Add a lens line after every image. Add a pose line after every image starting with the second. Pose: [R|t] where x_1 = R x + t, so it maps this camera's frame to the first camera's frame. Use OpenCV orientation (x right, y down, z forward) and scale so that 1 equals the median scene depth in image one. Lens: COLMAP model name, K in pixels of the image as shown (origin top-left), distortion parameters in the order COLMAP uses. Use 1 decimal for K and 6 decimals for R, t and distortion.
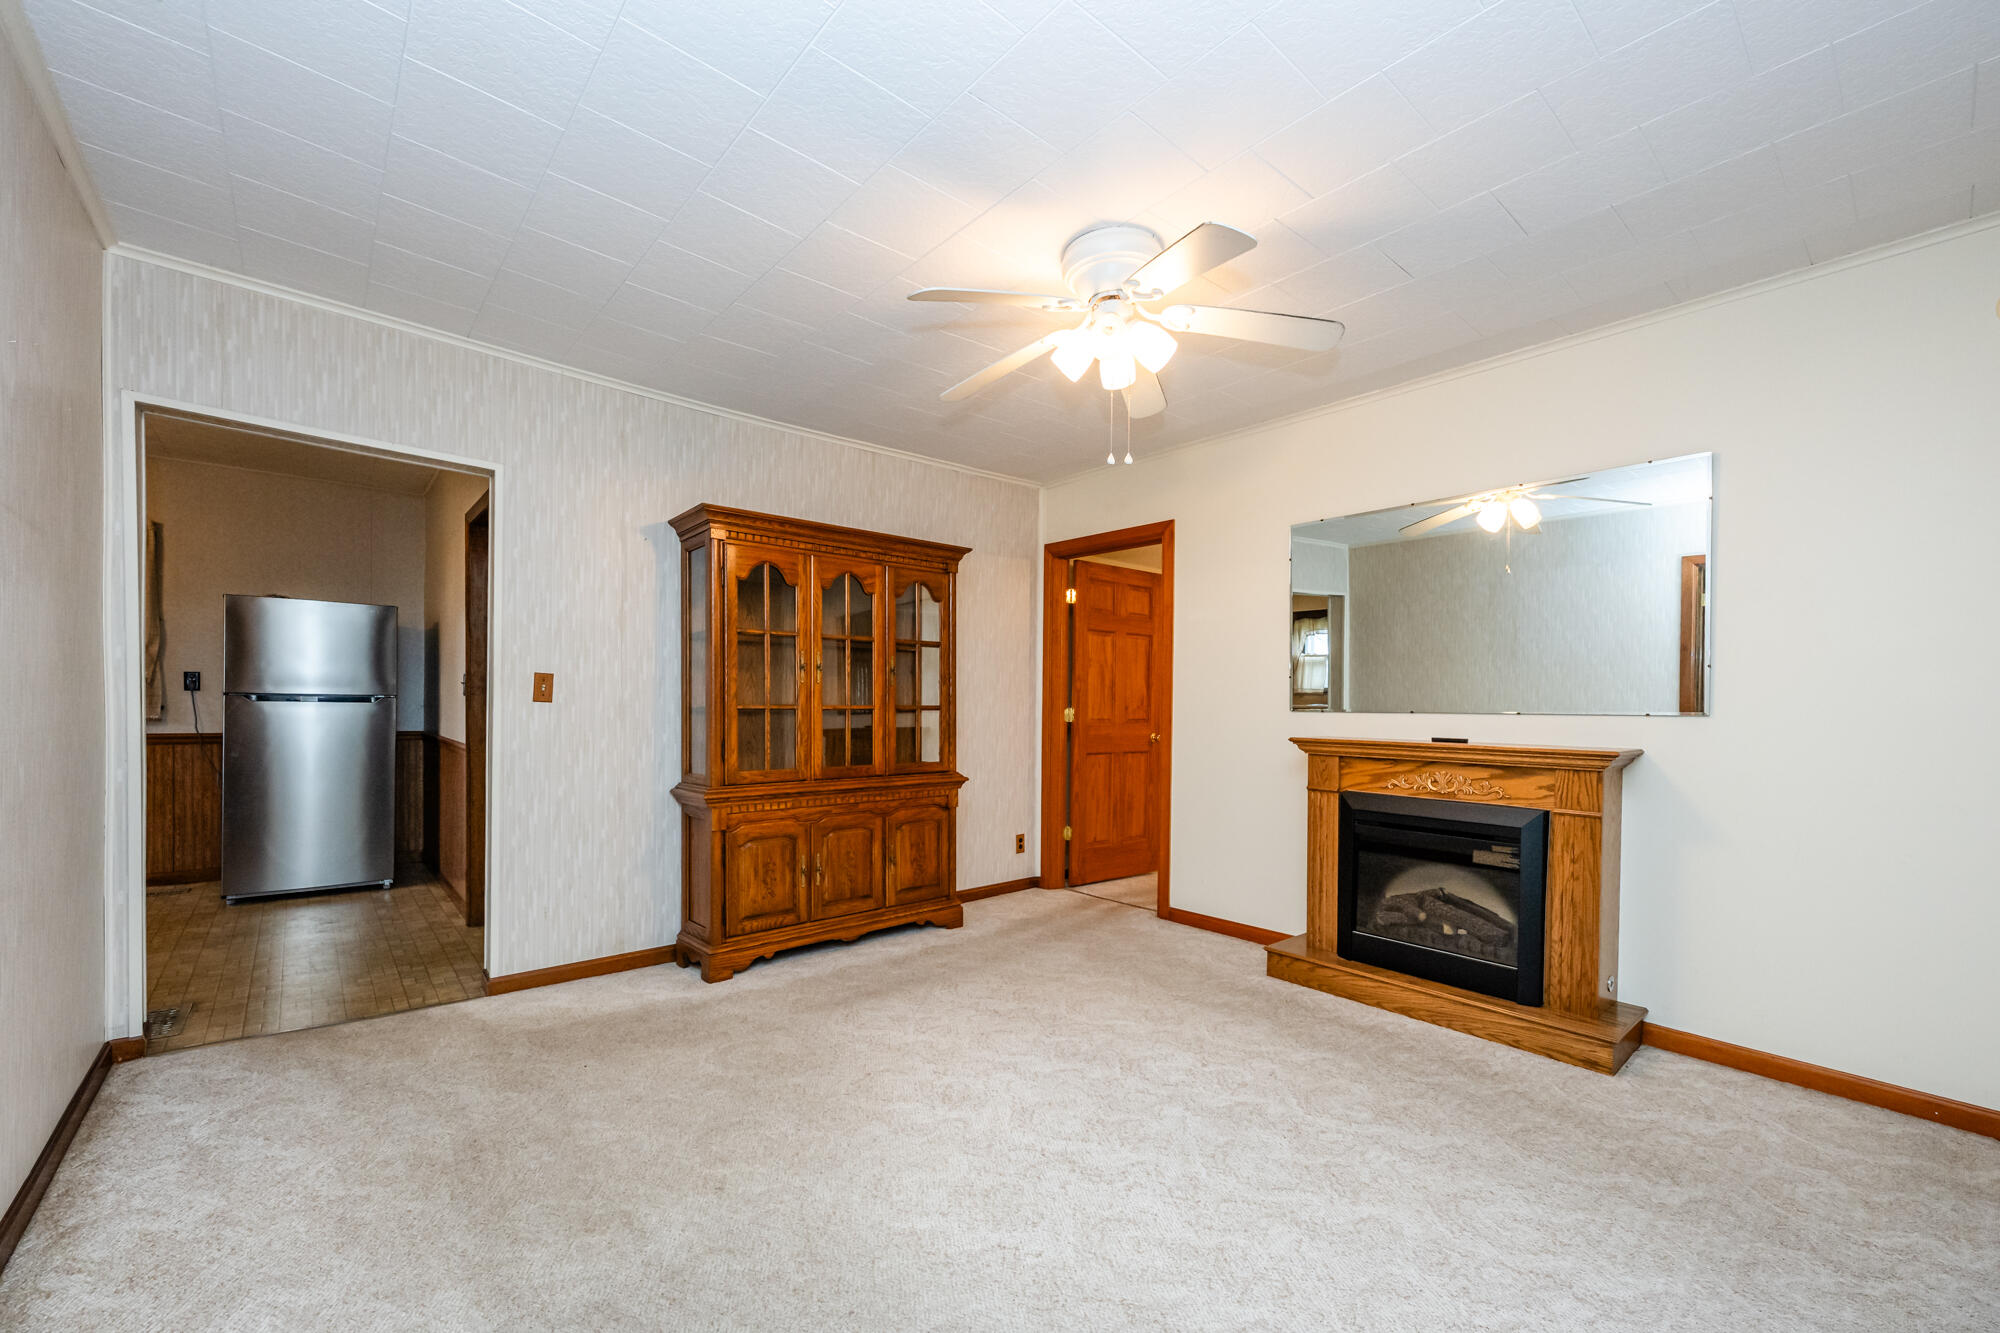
lens RADIAL K [[792.4, 0, 1007.8], [0, 792.4, 711.6], [0, 0, 1]] dist [-0.001927, 0.000555]
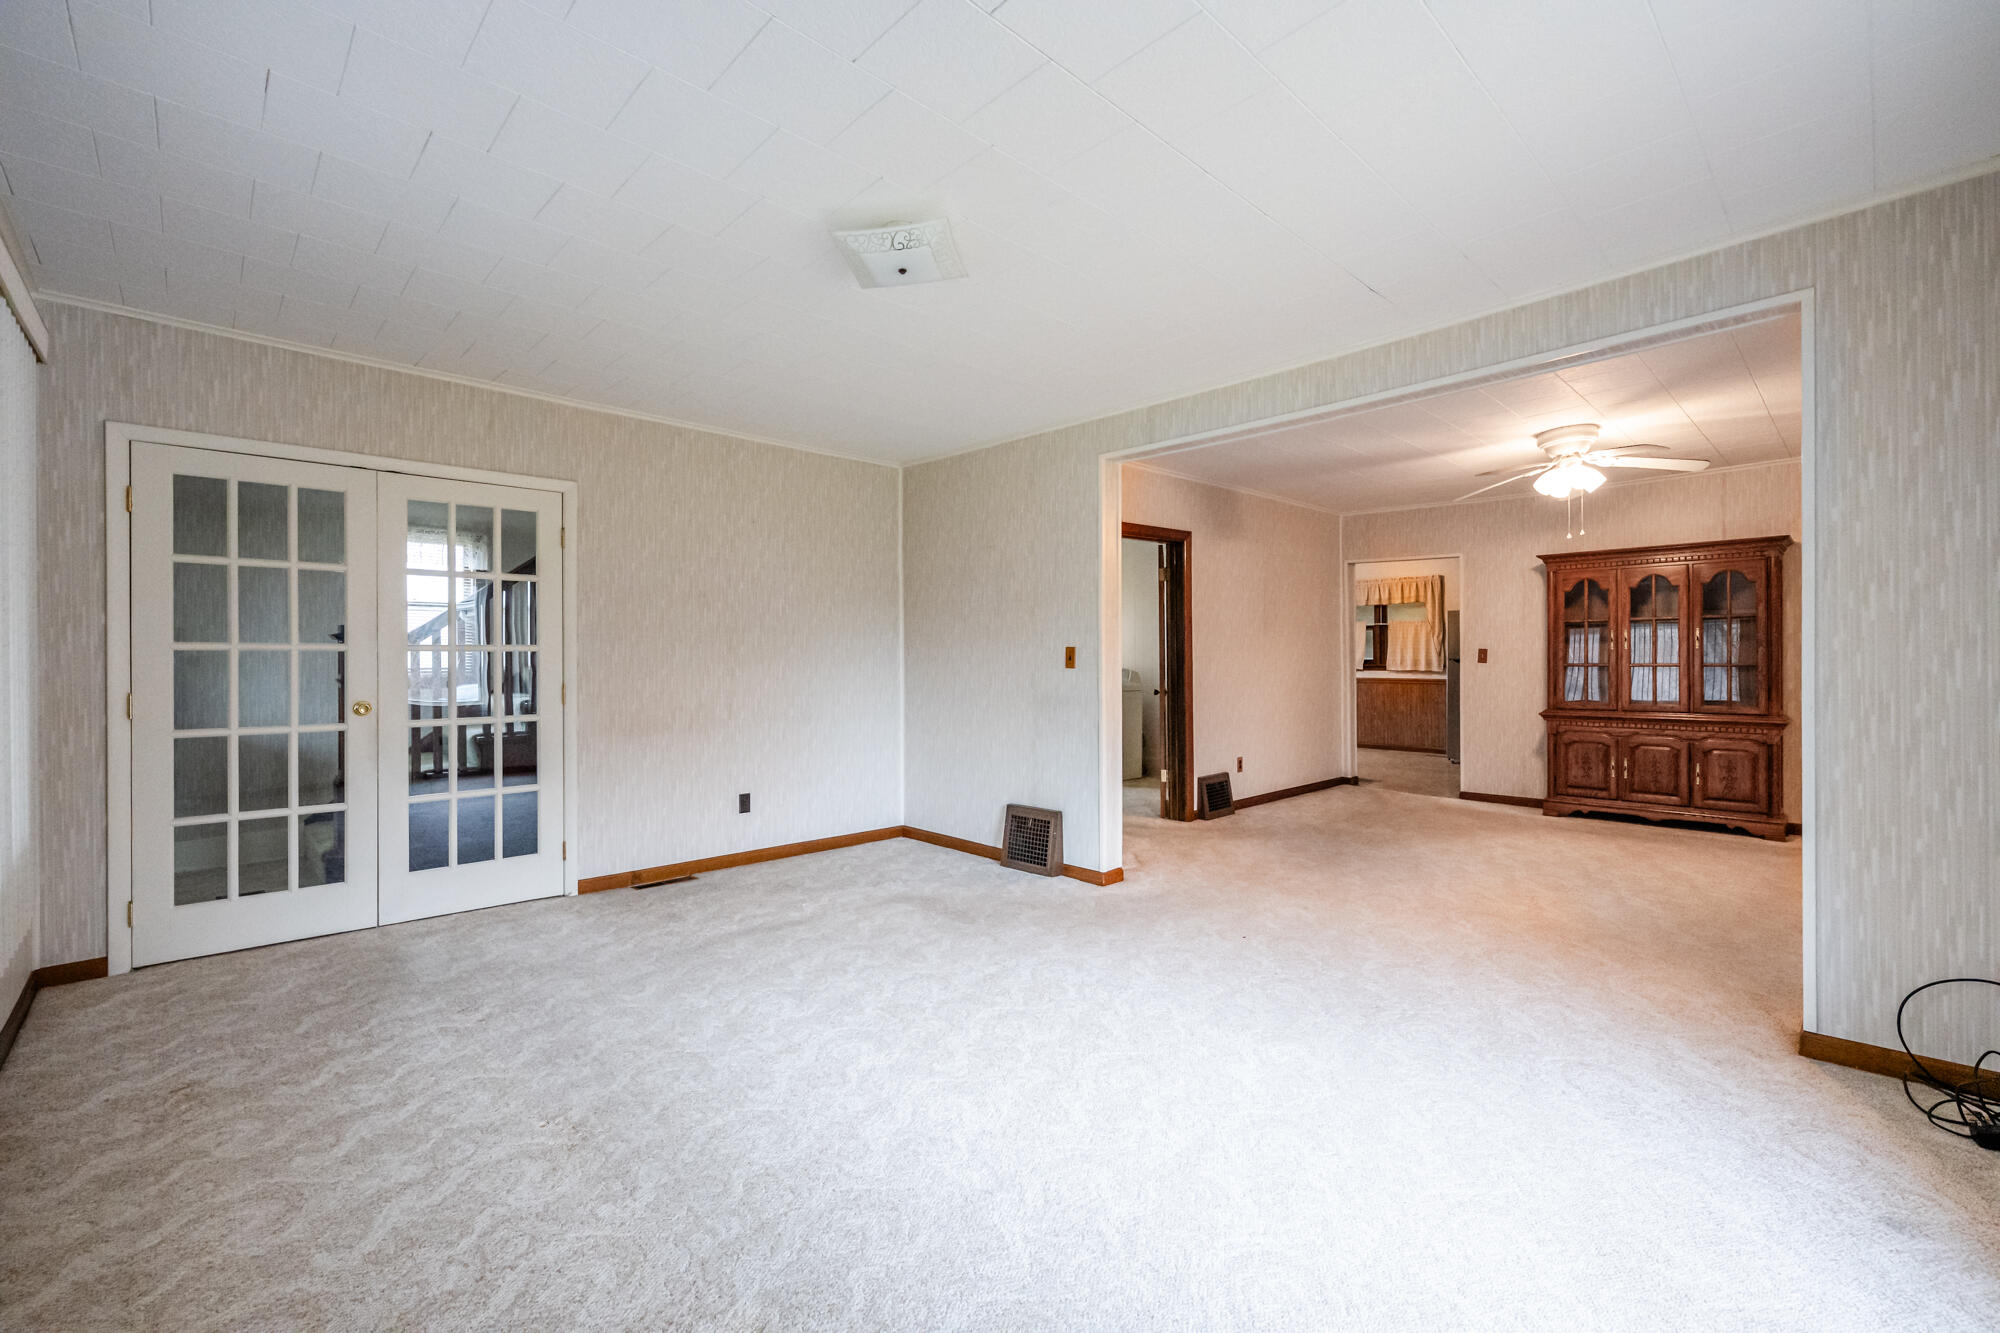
lens RADIAL K [[815.0, 0, 1007.2], [0, 815.0, 660.4], [0, 0, 1]] dist [-0.003251, -0.000102]
pose [[0.055562, -0.013423, -0.998365, 1.363085], [-0.006694, 0.999882, -0.013816, 0.017212], [0.998433, 0.007450, 0.055465, -0.328346]]
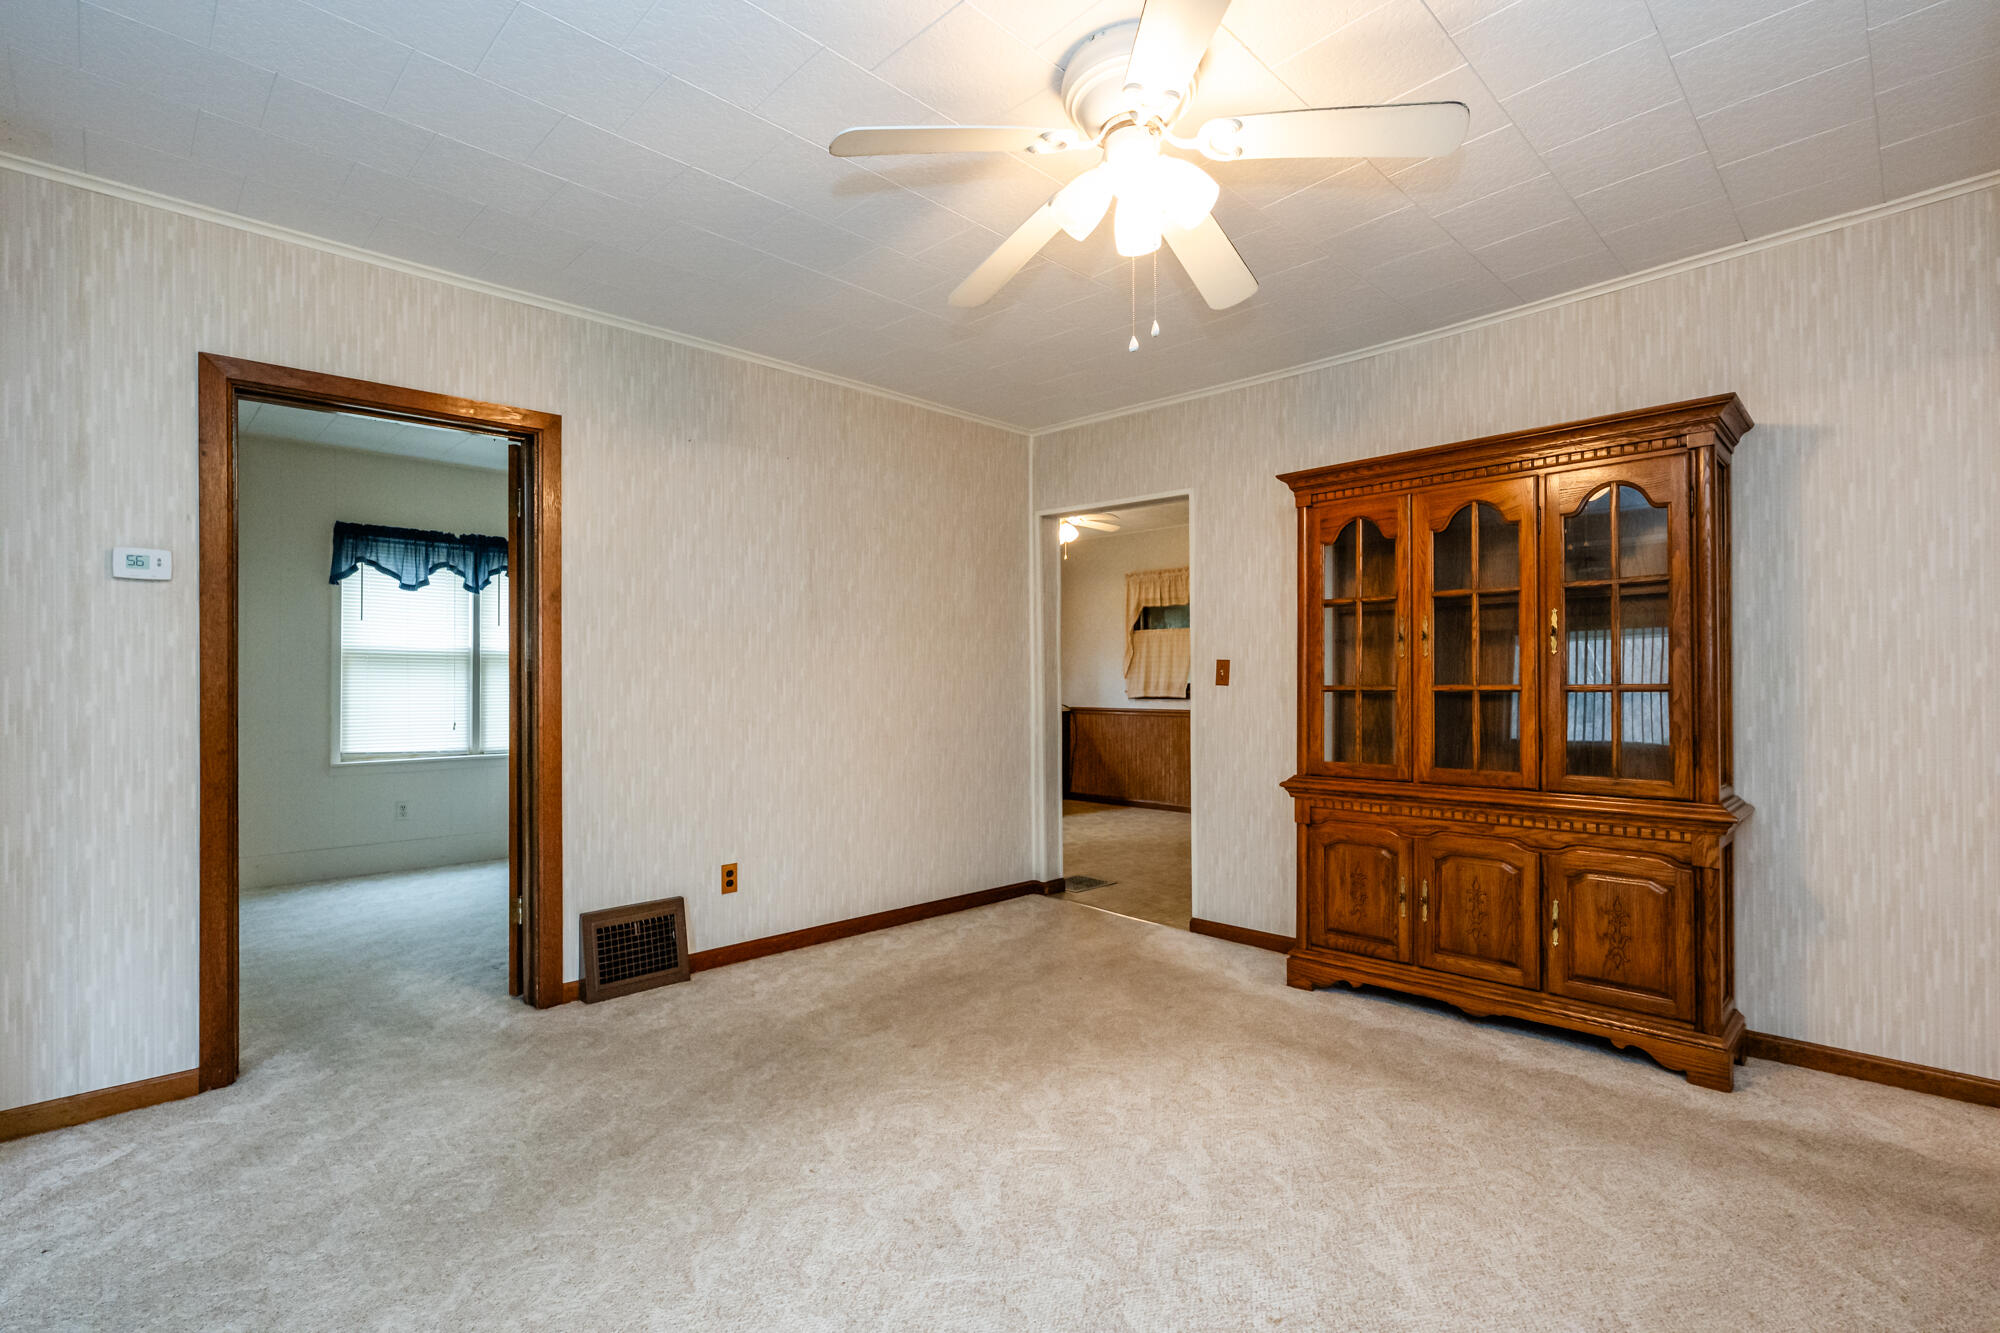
lens RADIAL K [[909.9, 0, 994.3], [0, 909.9, 678.5], [0, 0, 1]] dist [-0.001376, -0.000243]
pose [[0.073590, -0.020511, -0.997078, 0.635258], [-0.009127, 0.999733, -0.021239, 0.007937], [0.997247, 0.010664, 0.073383, 0.543467]]
